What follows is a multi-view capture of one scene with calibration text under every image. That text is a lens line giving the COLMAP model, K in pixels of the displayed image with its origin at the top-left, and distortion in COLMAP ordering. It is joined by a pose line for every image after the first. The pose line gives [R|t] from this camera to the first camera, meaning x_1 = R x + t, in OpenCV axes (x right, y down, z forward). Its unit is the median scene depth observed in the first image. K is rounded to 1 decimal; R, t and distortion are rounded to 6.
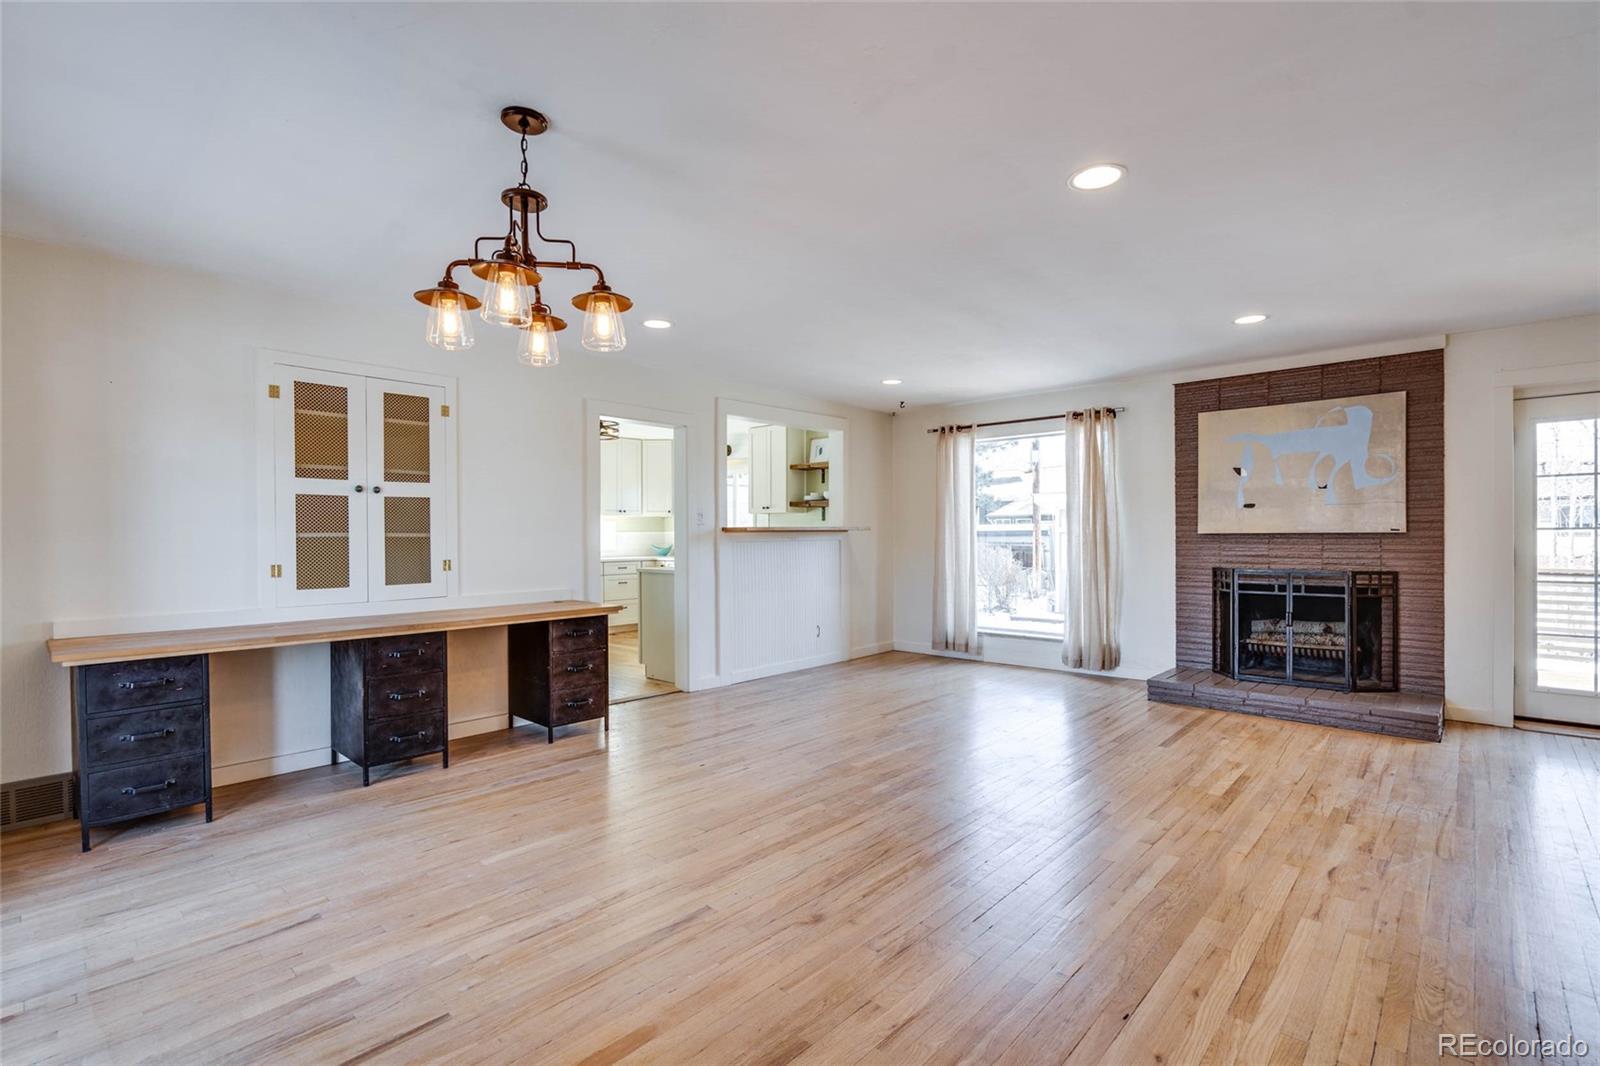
lens RADIAL K [[736.2, 0, 800.8], [0, 736.2, 534.9], [0, 0, 1]] dist [-0.005582, -0.000095]
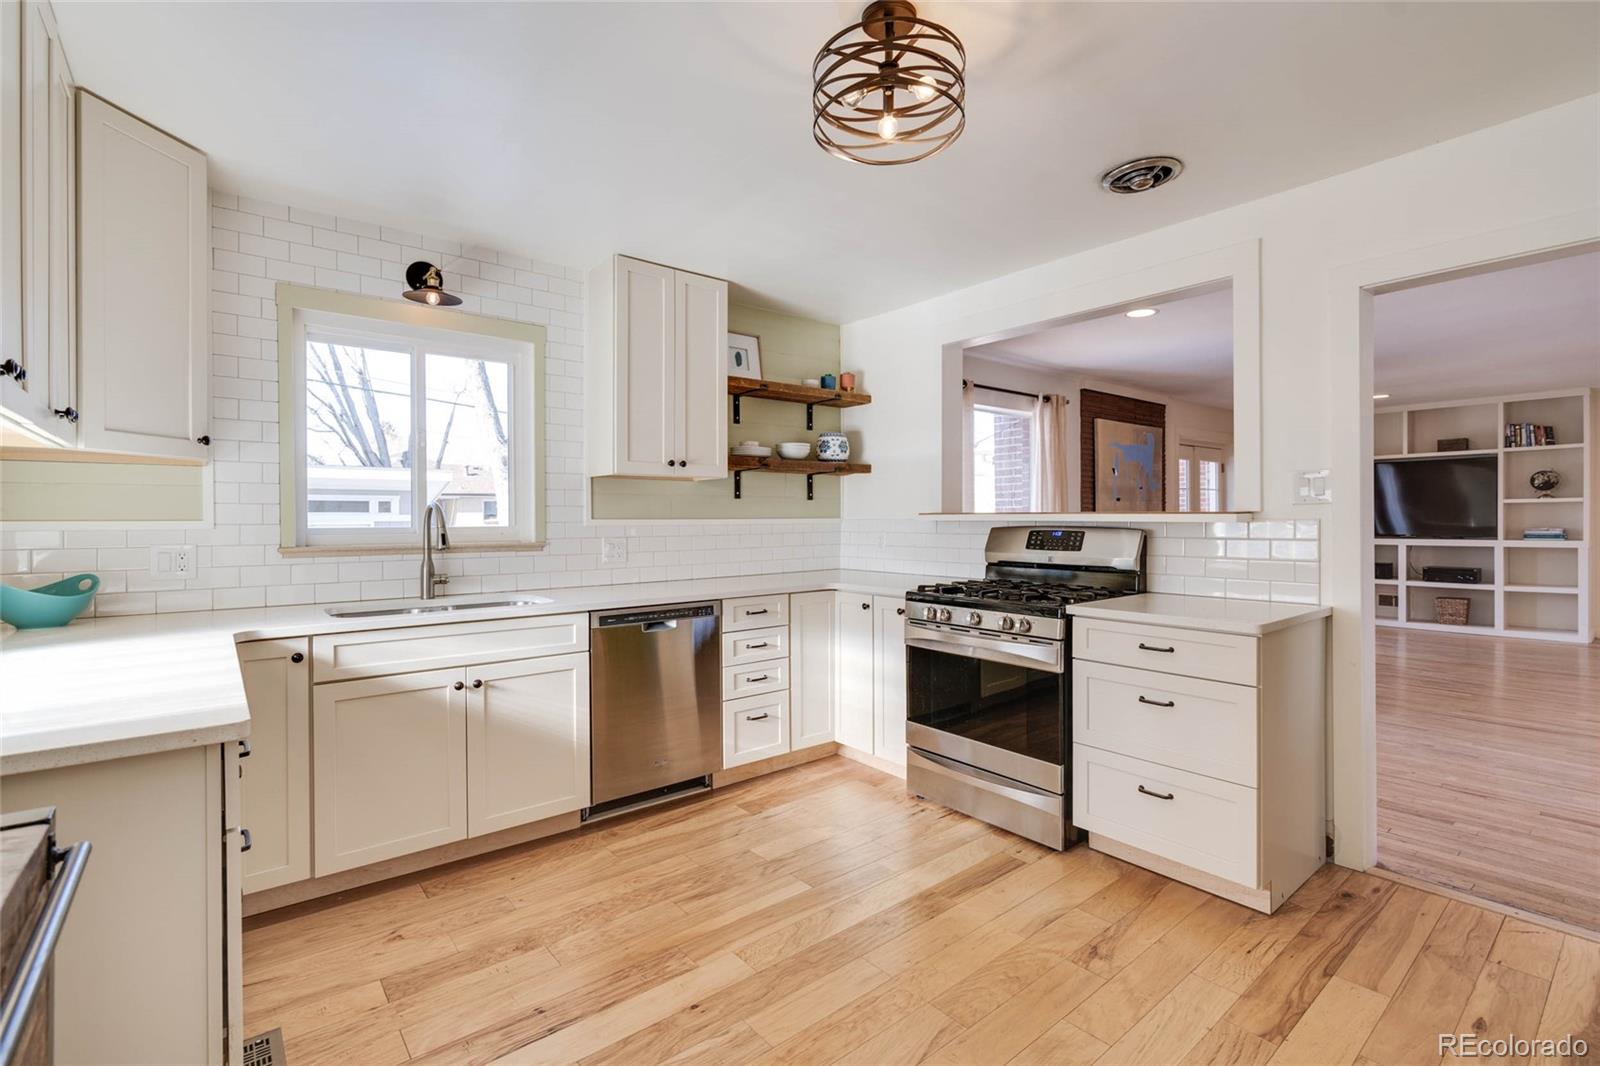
lens RADIAL K [[736.2, 0, 798.6], [0, 736.2, 522.8], [0, 0, 1]] dist [-0.005582, -0.000095]
pose [[0.142790, -0.002095, 0.989751, -0.994139], [0.003784, 0.999992, 0.001571, -0.007910], [-0.989746, 0.003521, 0.142797, 1.926028]]
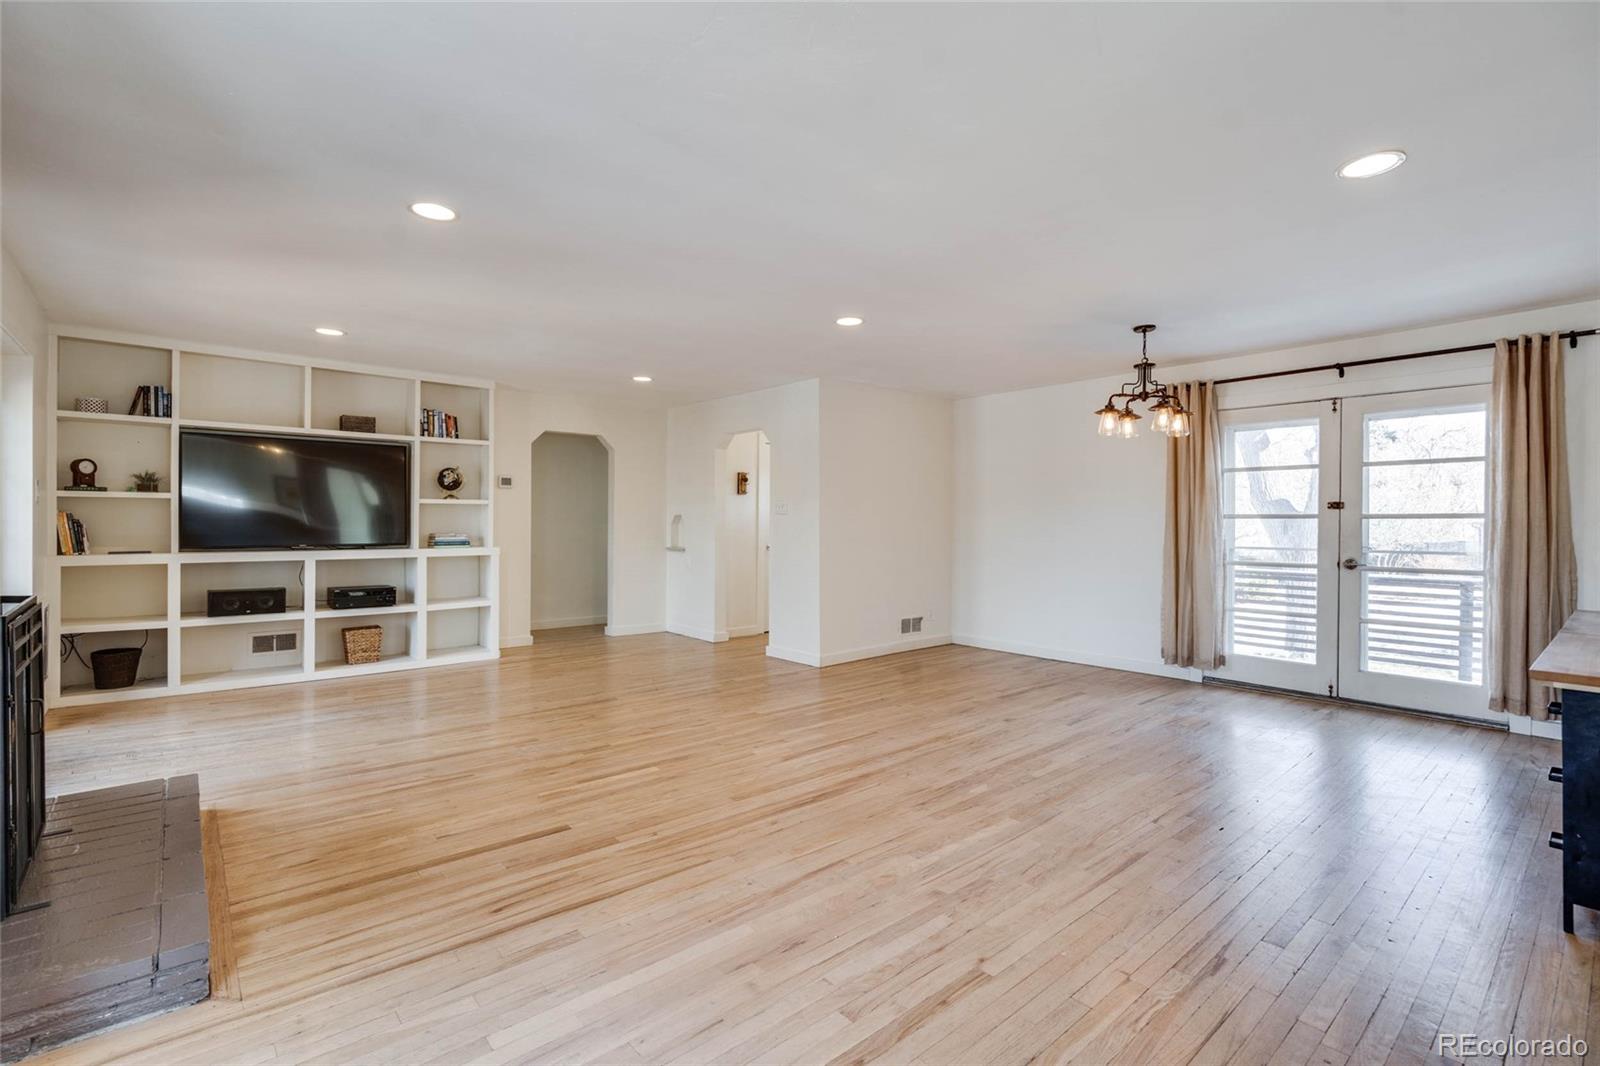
lens RADIAL K [[736.2, 0, 802.8], [0, 736.2, 535.6], [0, 0, 1]] dist [-0.005582, -0.000095]
pose [[-0.994476, 0.002931, 0.104922, 0.219461], [0.003985, 0.999944, 0.009835, 0.007455], [-0.104887, 0.010198, -0.994432, 1.848994]]
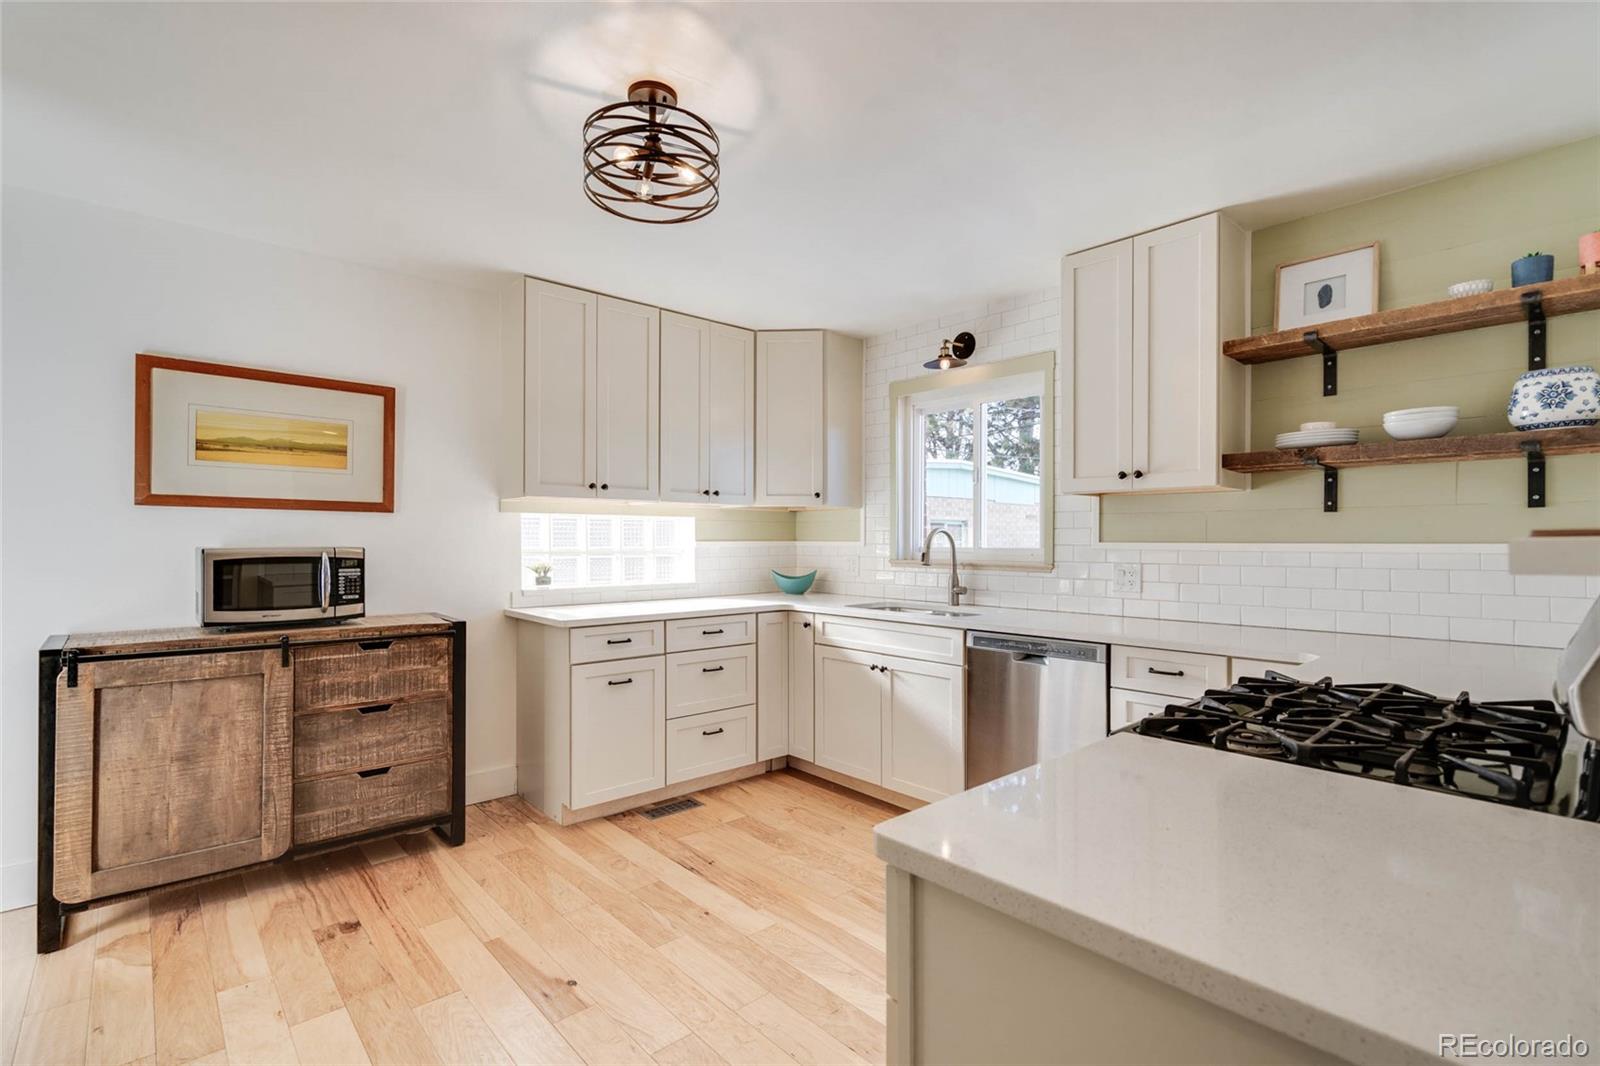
lens RADIAL K [[736.2, 0, 793.7], [0, 736.2, 540.0], [0, 0, 1]] dist [-0.005582, -0.000095]
pose [[0.994626, 0.004877, -0.103421, -0.368939], [-0.004952, 0.999988, -0.000464, -0.012118], [0.103417, 0.000974, 0.994638, 1.423875]]
